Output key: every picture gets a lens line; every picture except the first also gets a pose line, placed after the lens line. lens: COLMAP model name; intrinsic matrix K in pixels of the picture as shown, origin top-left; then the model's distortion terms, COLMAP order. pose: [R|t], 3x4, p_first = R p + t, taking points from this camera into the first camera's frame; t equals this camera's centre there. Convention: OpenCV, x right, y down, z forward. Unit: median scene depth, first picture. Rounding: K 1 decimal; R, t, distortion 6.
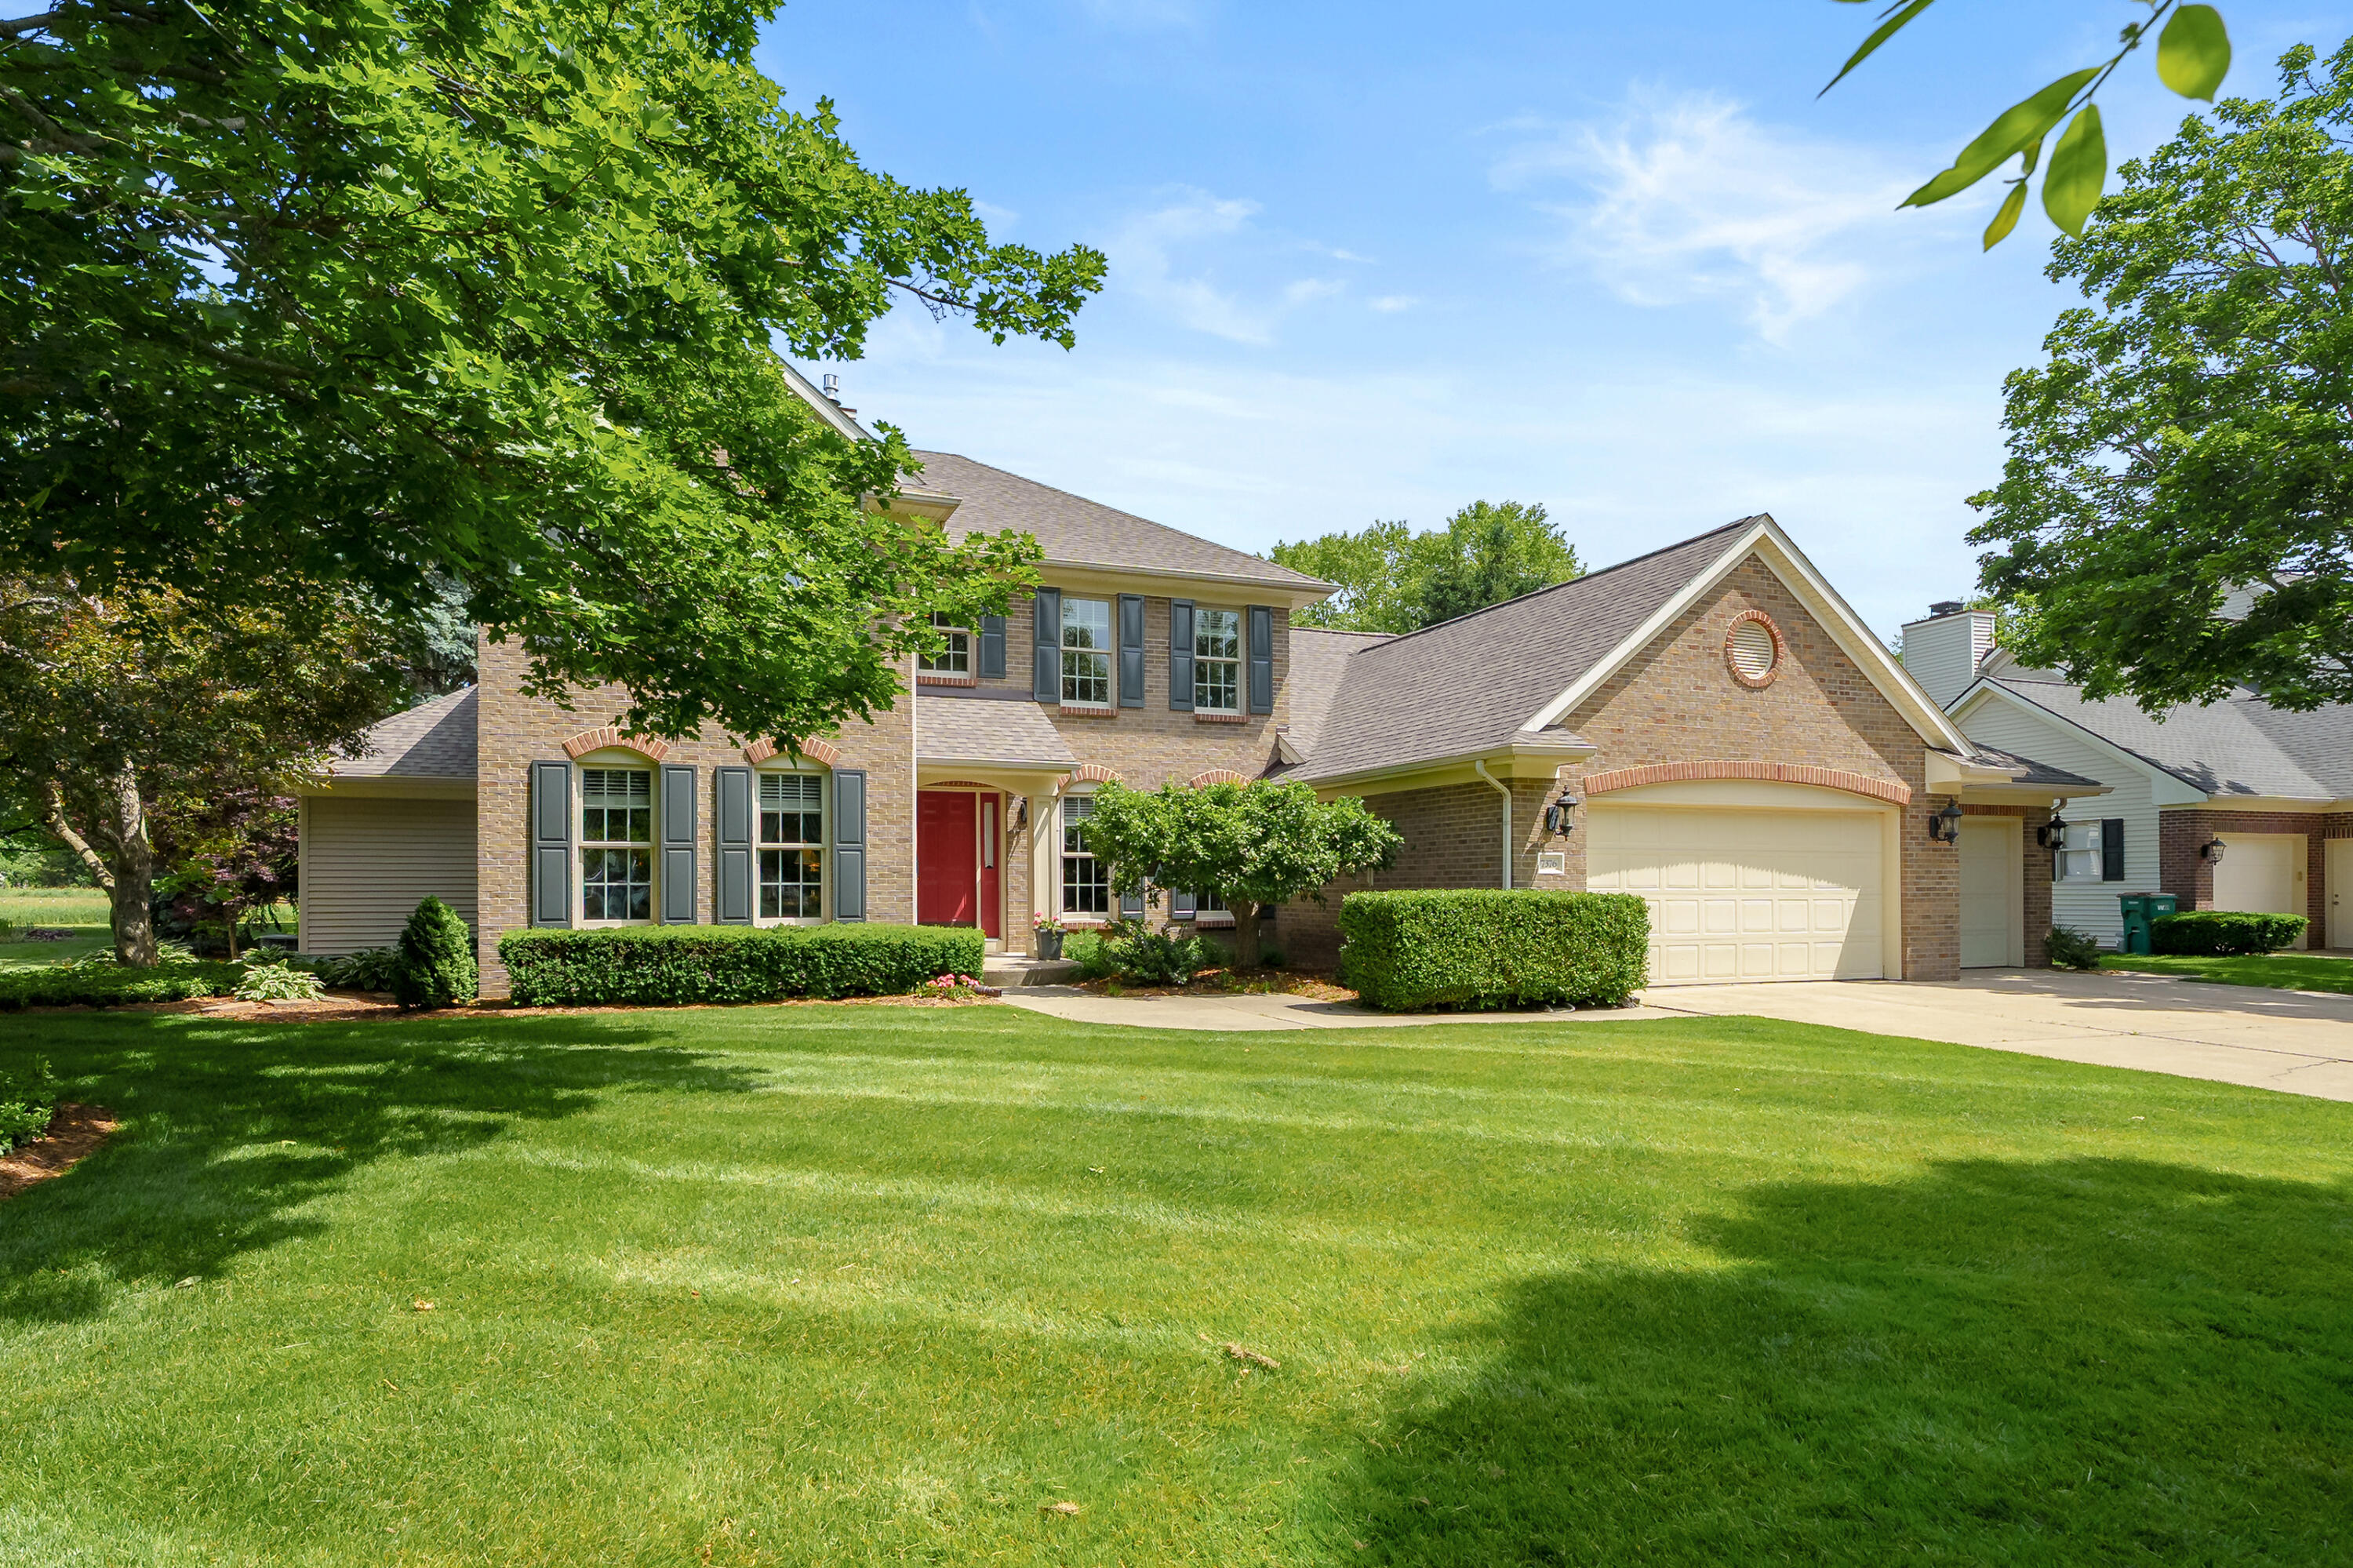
lens RADIAL K [[1153.2, 0, 1176.2], [0, 1153.2, 784.8], [0, 0, 1]] dist [0.007157, 0.000230]
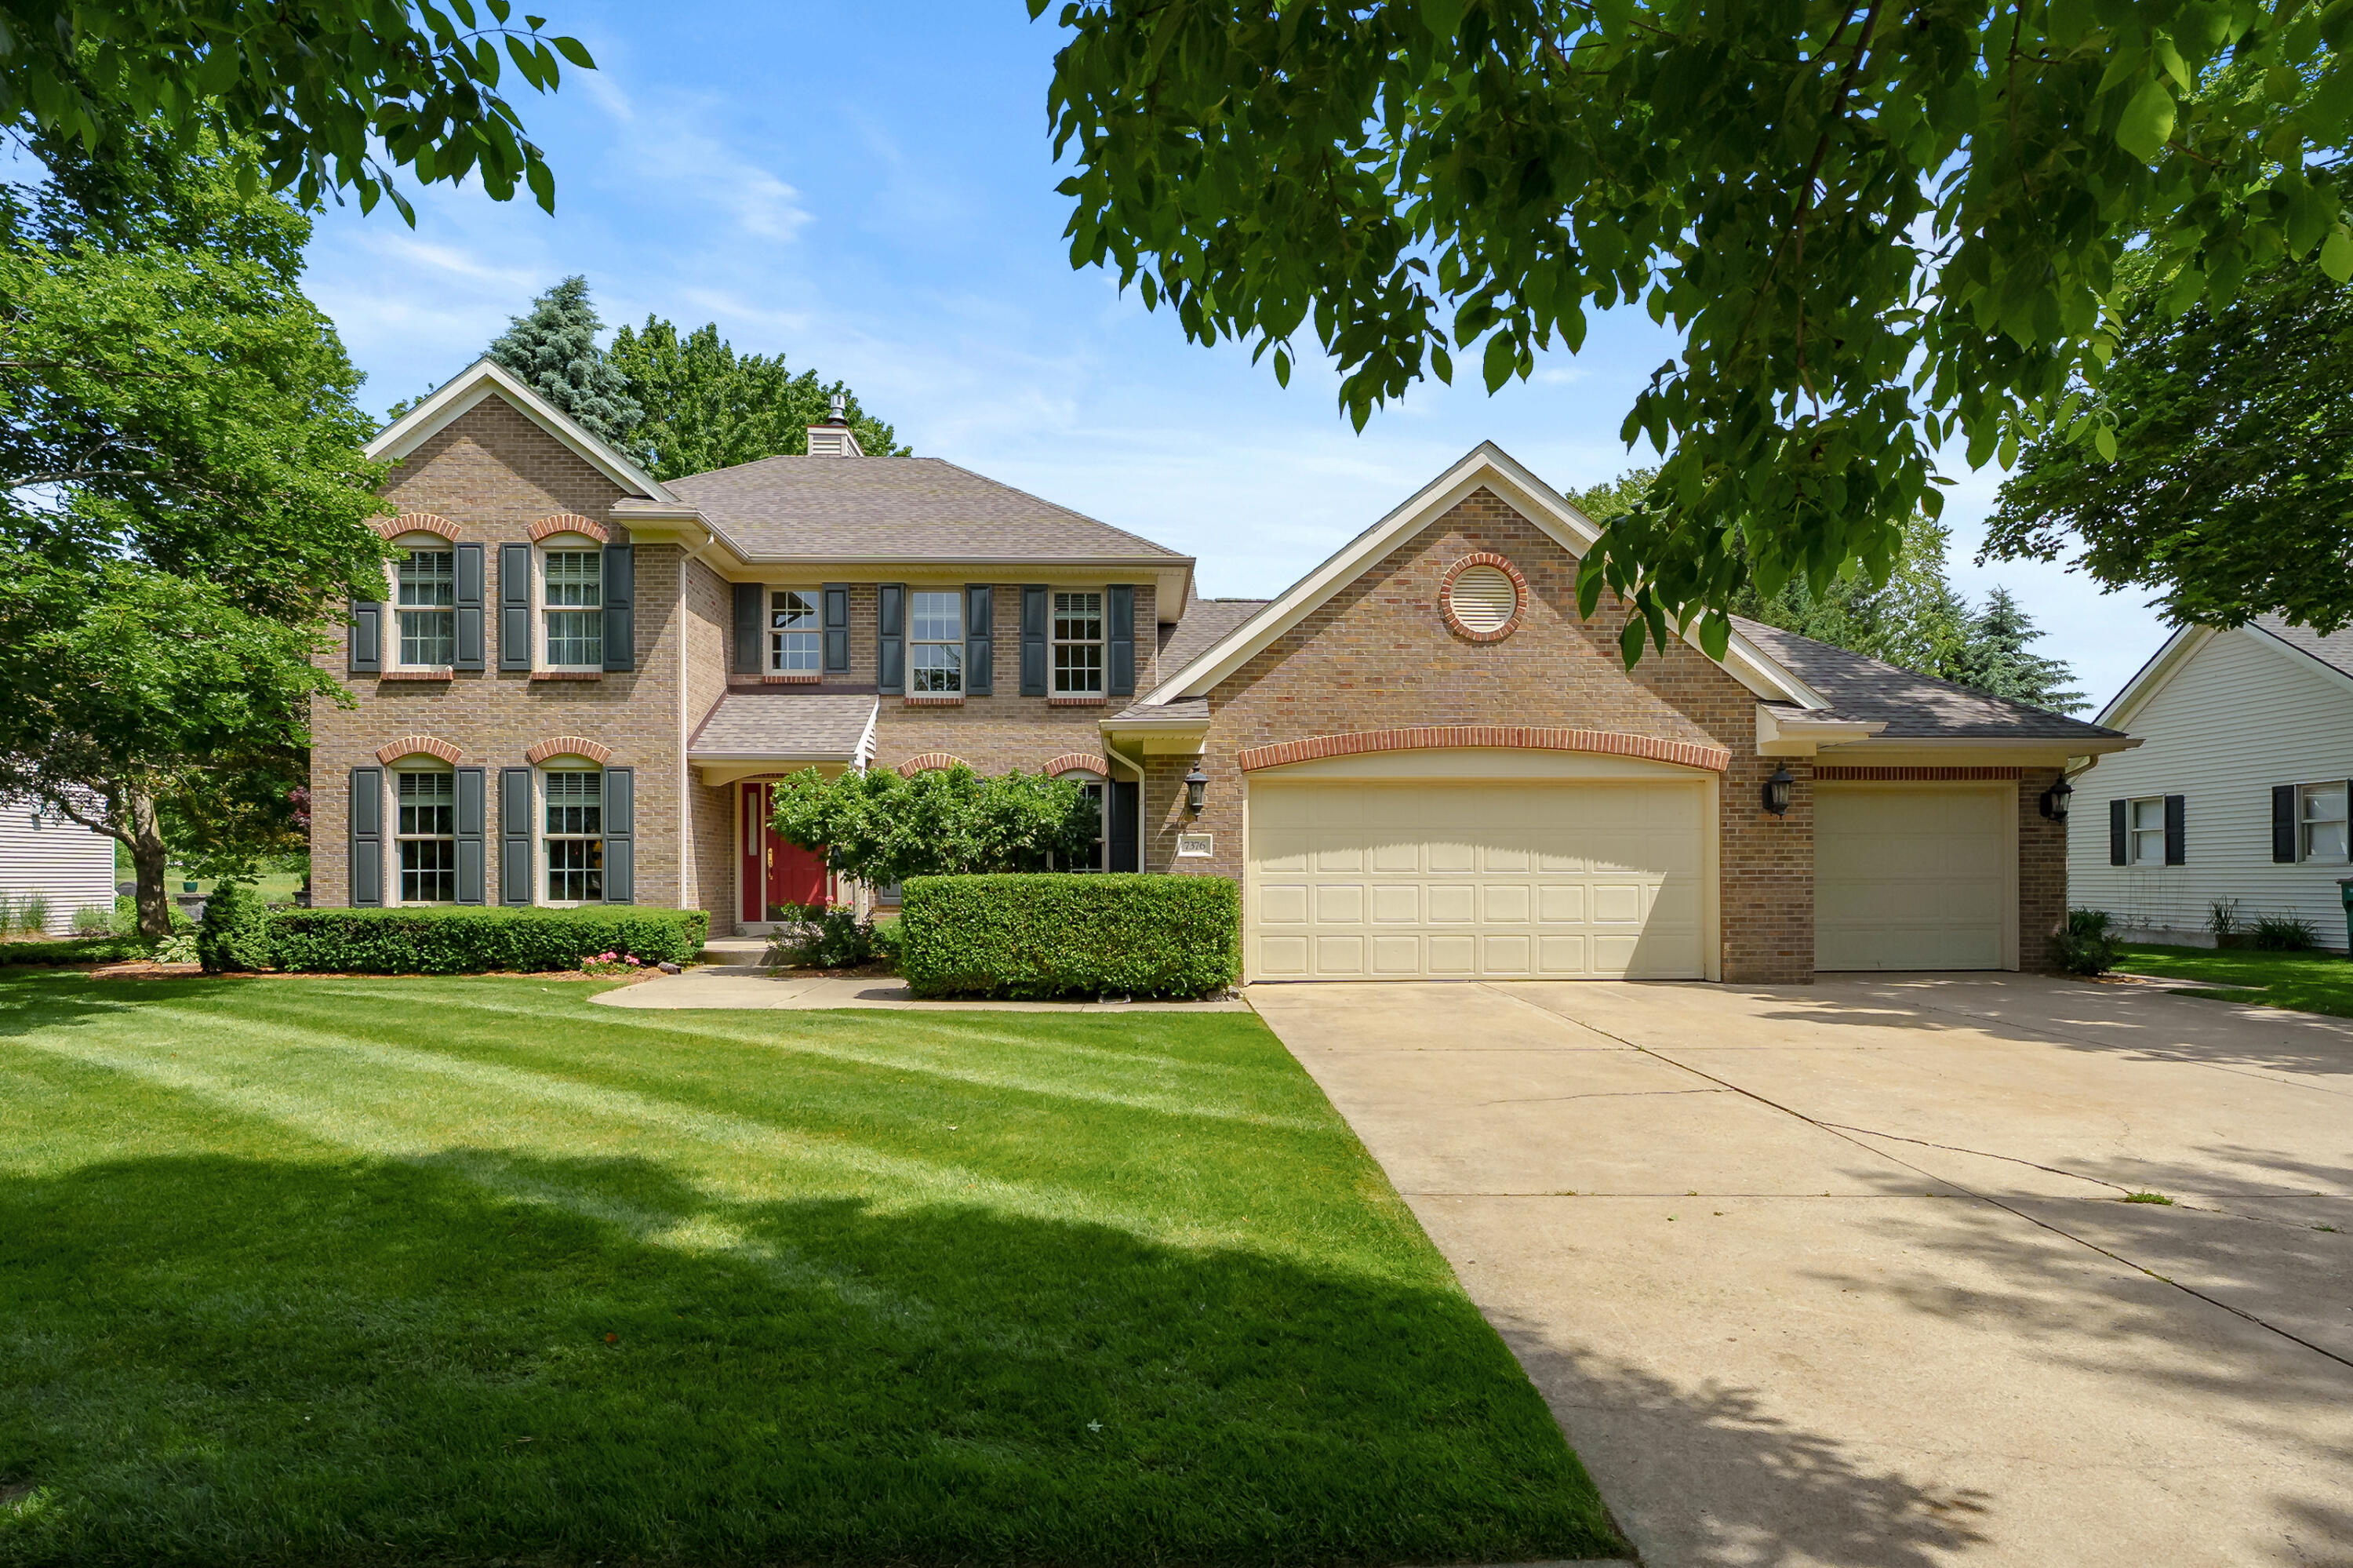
lens RADIAL K [[1153.2, 0, 1176.4], [0, 1153.2, 787.1], [0, 0, 1]] dist [0.007157, 0.000230]
pose [[0.955252, -0.024103, -0.294810, 0.552166], [0.028078, 0.999563, 0.009255, 0.011389], [0.294458, -0.017118, 0.955511, 0.101444]]
